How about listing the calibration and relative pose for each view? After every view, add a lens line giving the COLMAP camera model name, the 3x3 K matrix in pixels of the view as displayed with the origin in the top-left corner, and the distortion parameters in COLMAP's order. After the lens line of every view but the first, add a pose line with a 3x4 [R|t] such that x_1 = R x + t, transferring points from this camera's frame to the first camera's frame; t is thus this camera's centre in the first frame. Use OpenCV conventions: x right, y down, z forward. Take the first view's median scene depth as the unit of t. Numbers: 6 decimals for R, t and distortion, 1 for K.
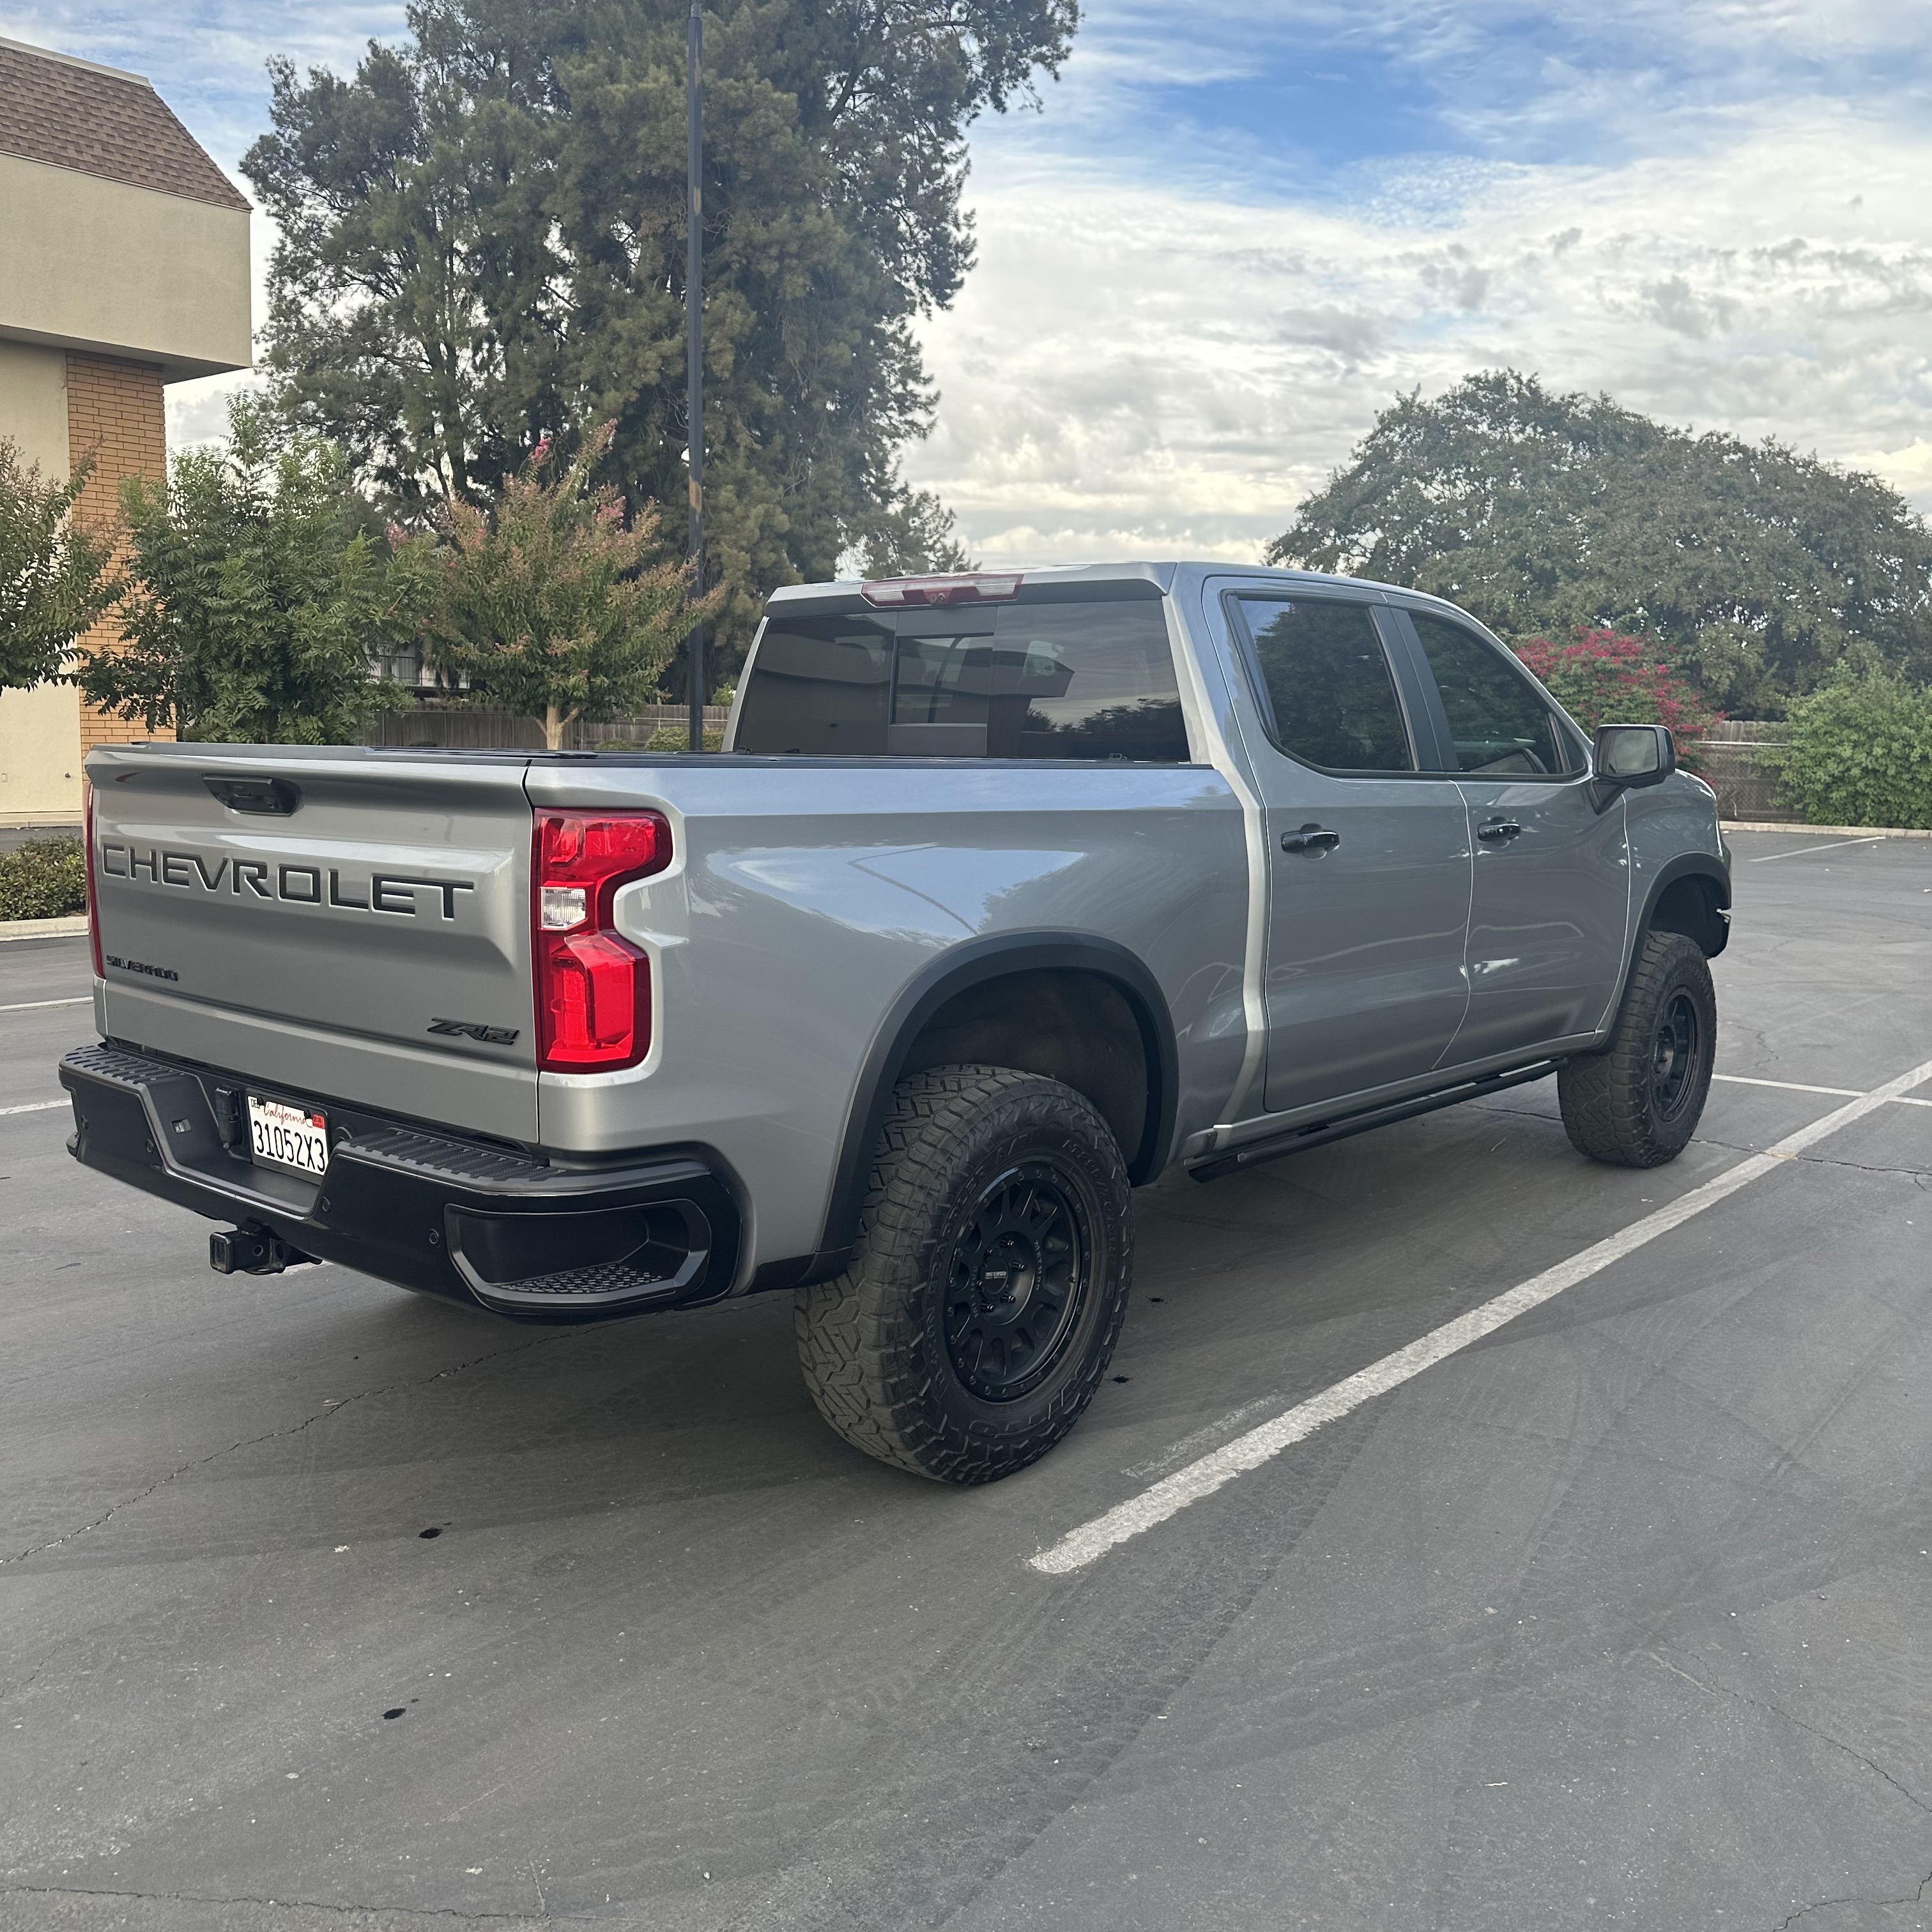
lens RADIAL K [[1808.9, 0, 975.4], [0, 1808.9, 1001.1], [0, 0, 1]] dist [0.001959, 0.000000]
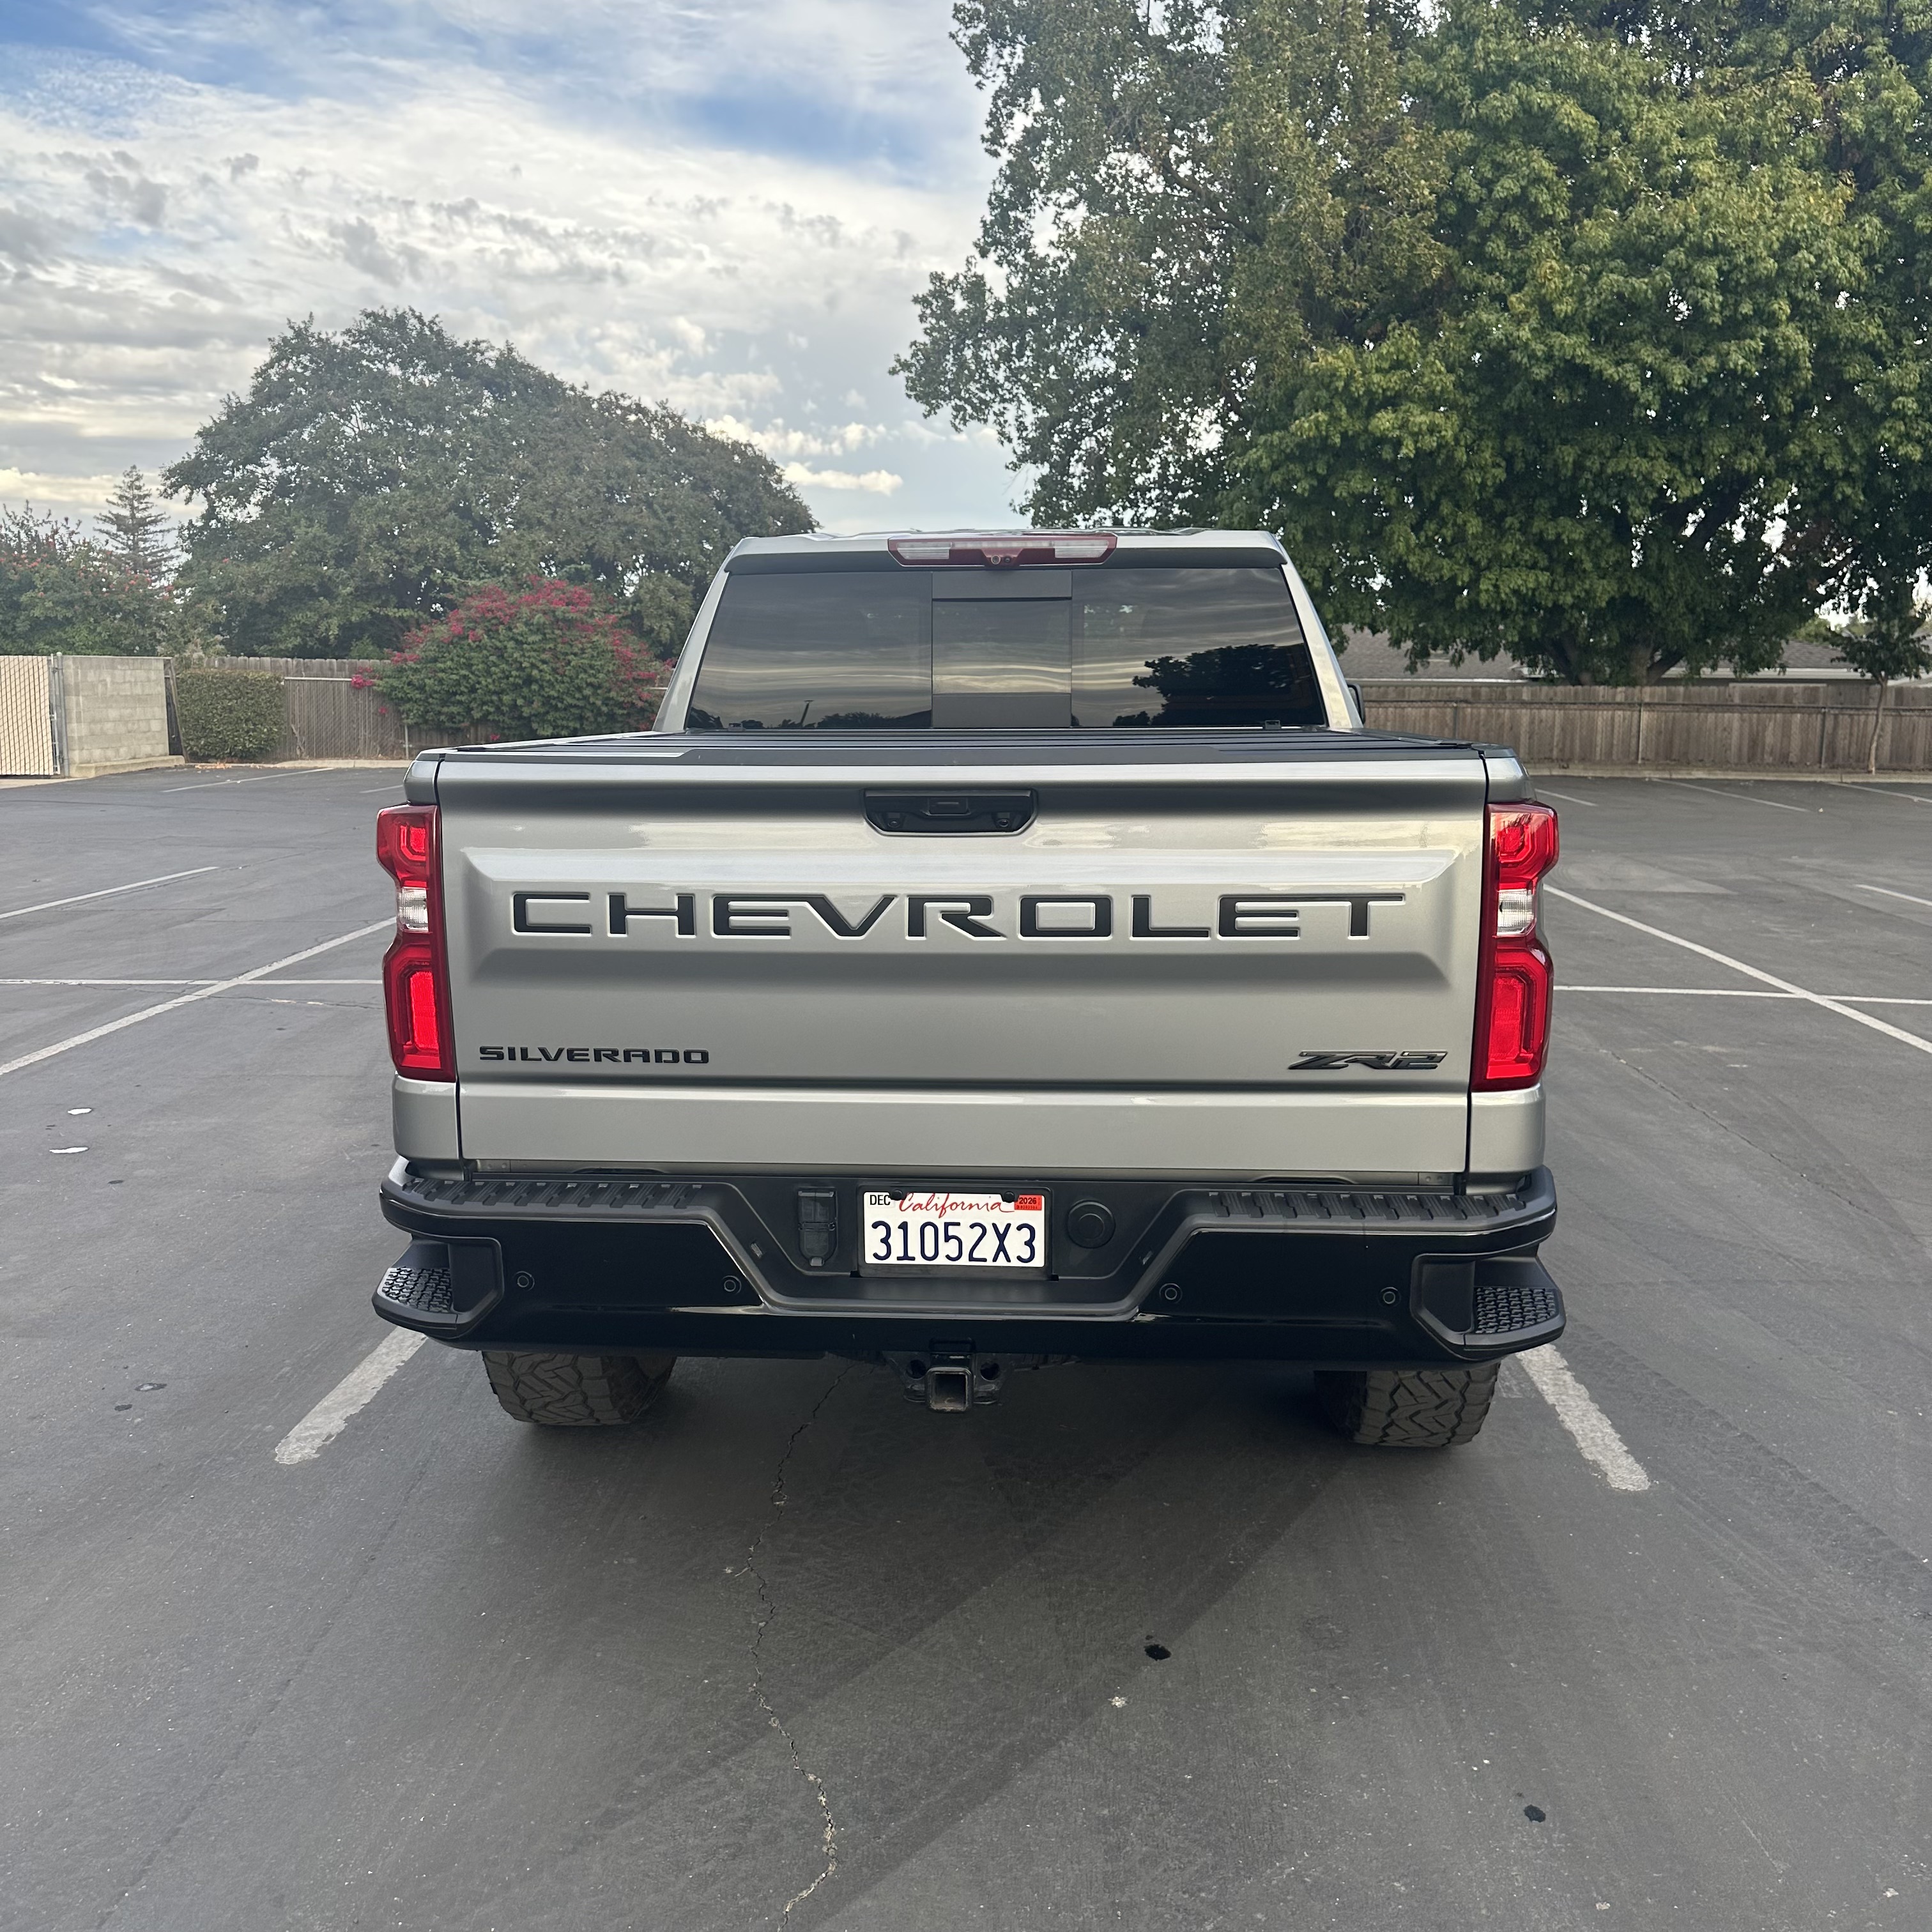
lens RADIAL K [[1808.9, 0, 964.4], [0, 1808.9, 988.1], [0, 0, 1]] dist [0.001959, 0.000000]
pose [[0.787408, -0.113988, 0.605801, -0.113205], [0.099492, 0.993370, 0.057595, -0.010519], [-0.608350, 0.014922, 0.793529, 0.048094]]
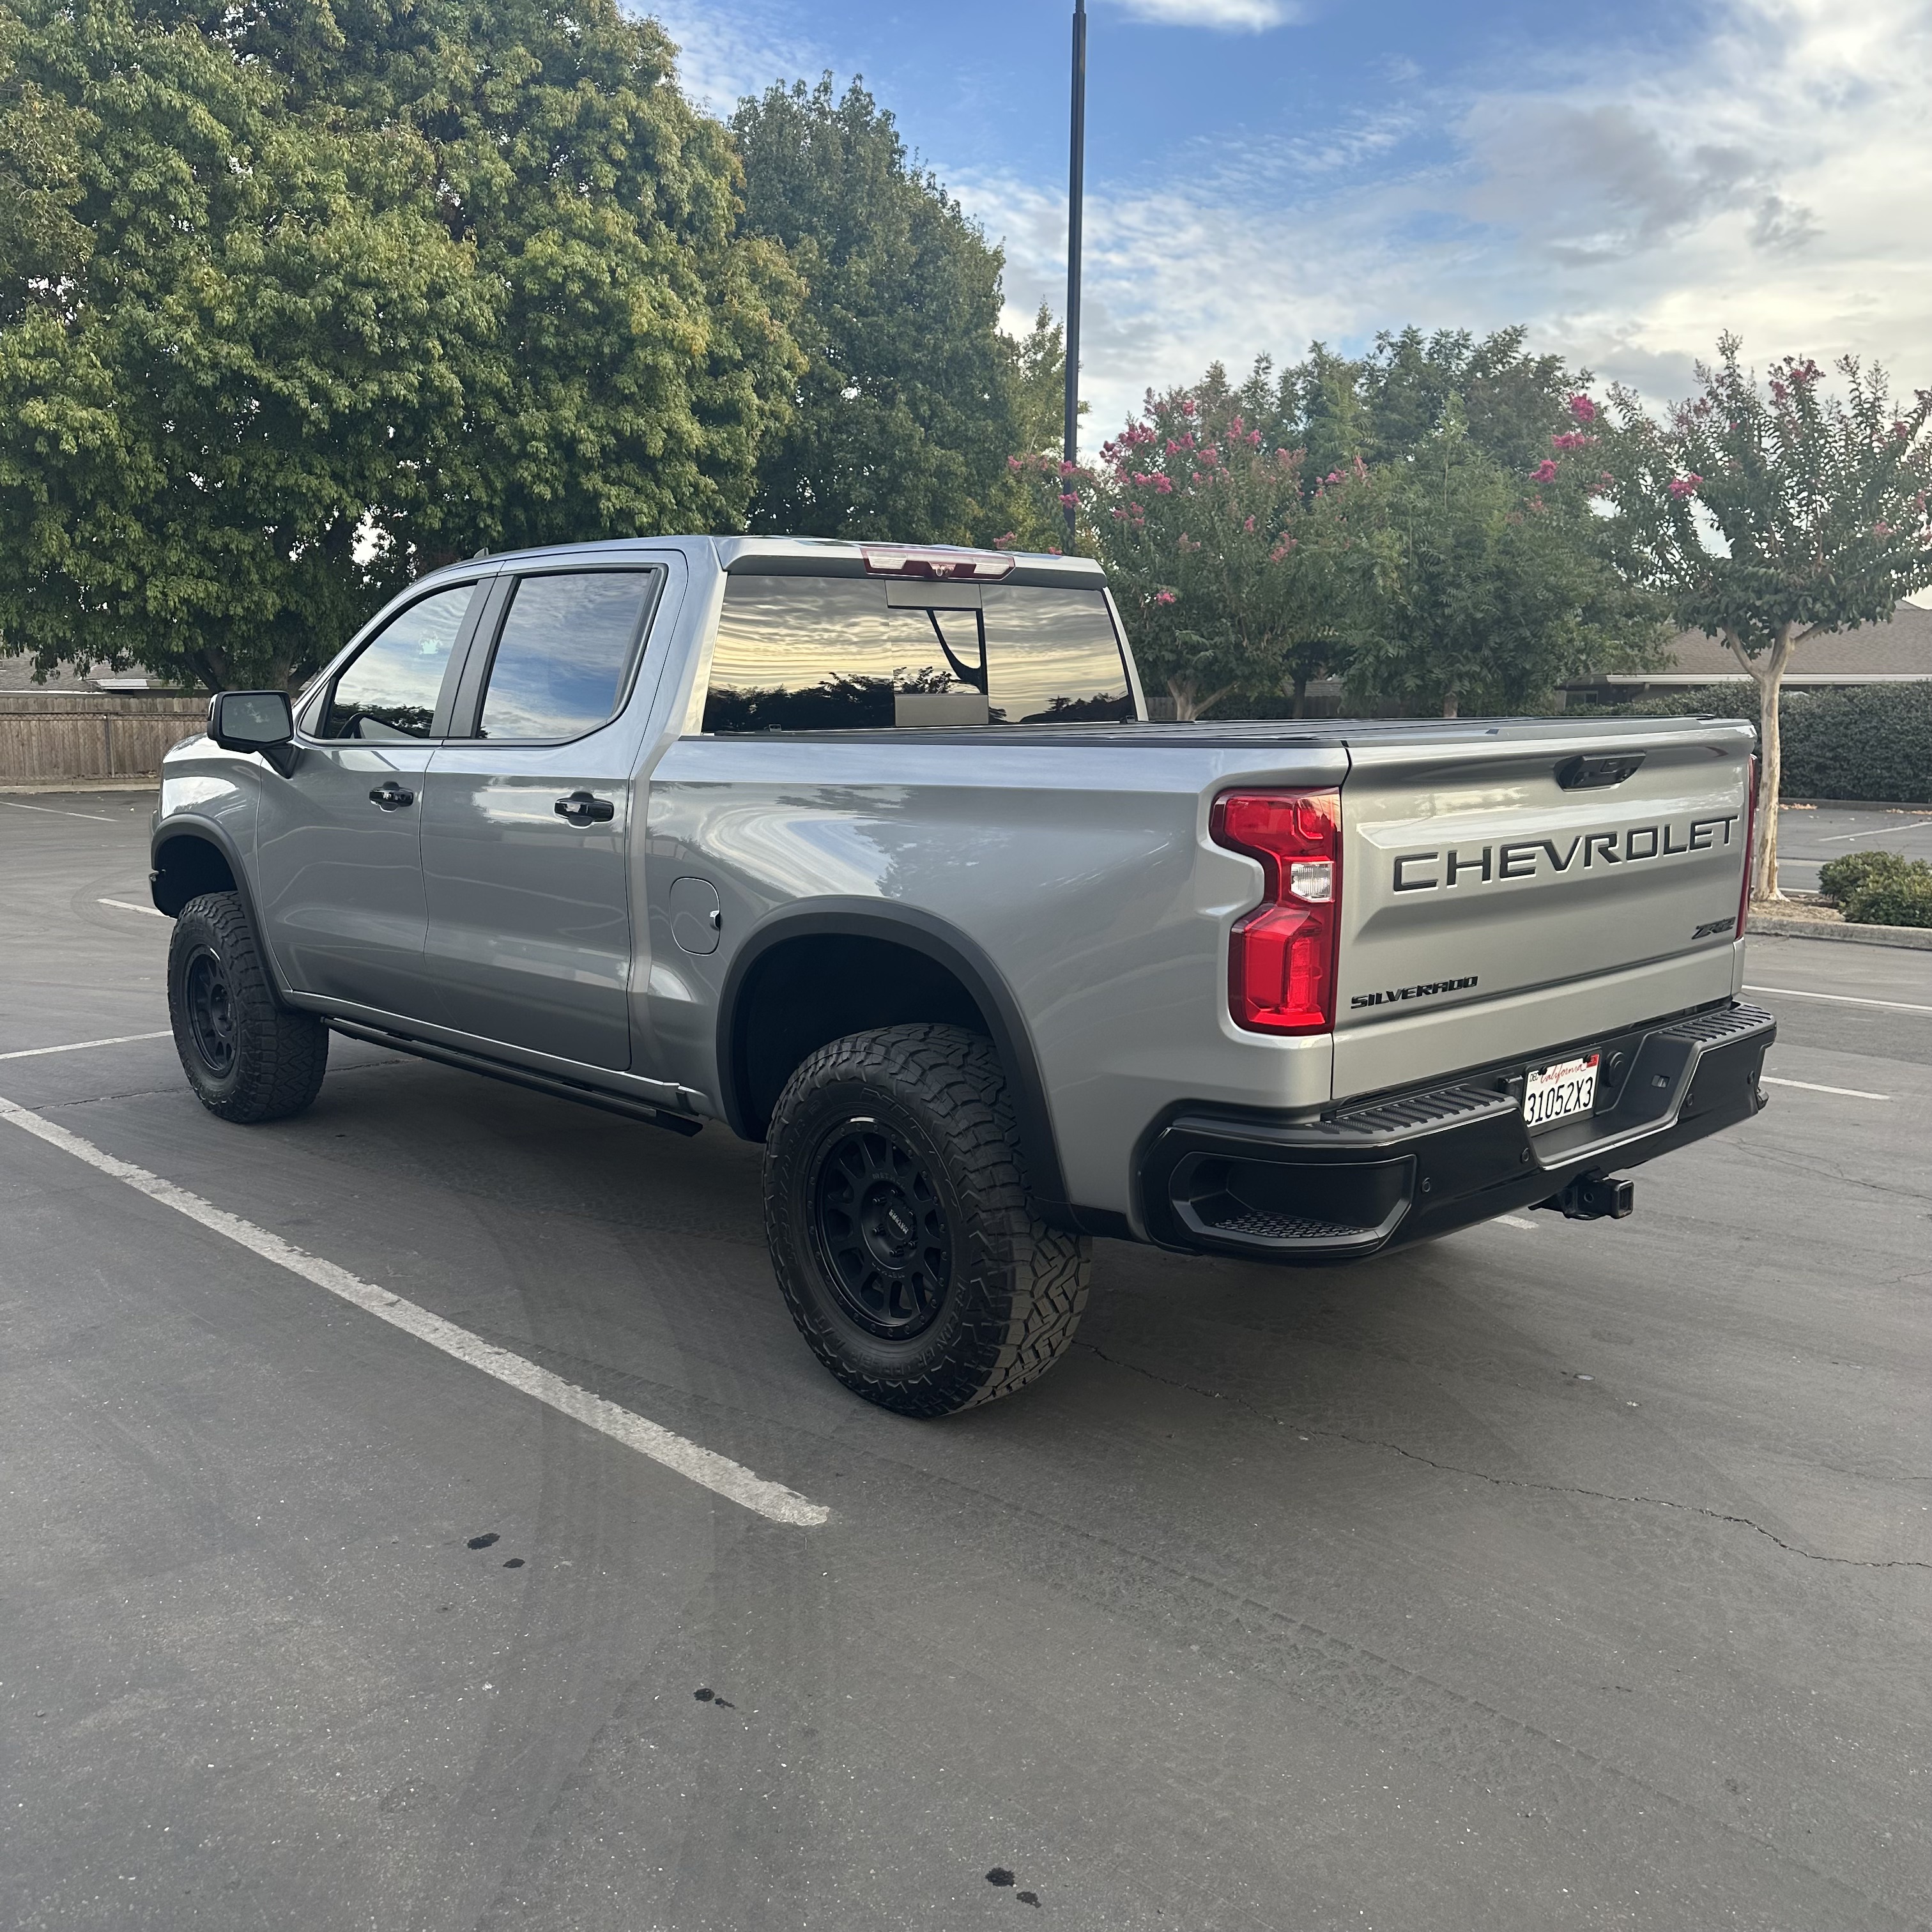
lens RADIAL K [[1808.9, 0, 927.6], [0, 1808.9, 982.7], [0, 0, 1]] dist [0.001959, 0.000000]
pose [[0.095256, -0.166775, 0.981383, -0.180430], [0.151103, 0.976864, 0.151341, -0.025764], [-0.983918, 0.133874, 0.118252, 0.161441]]
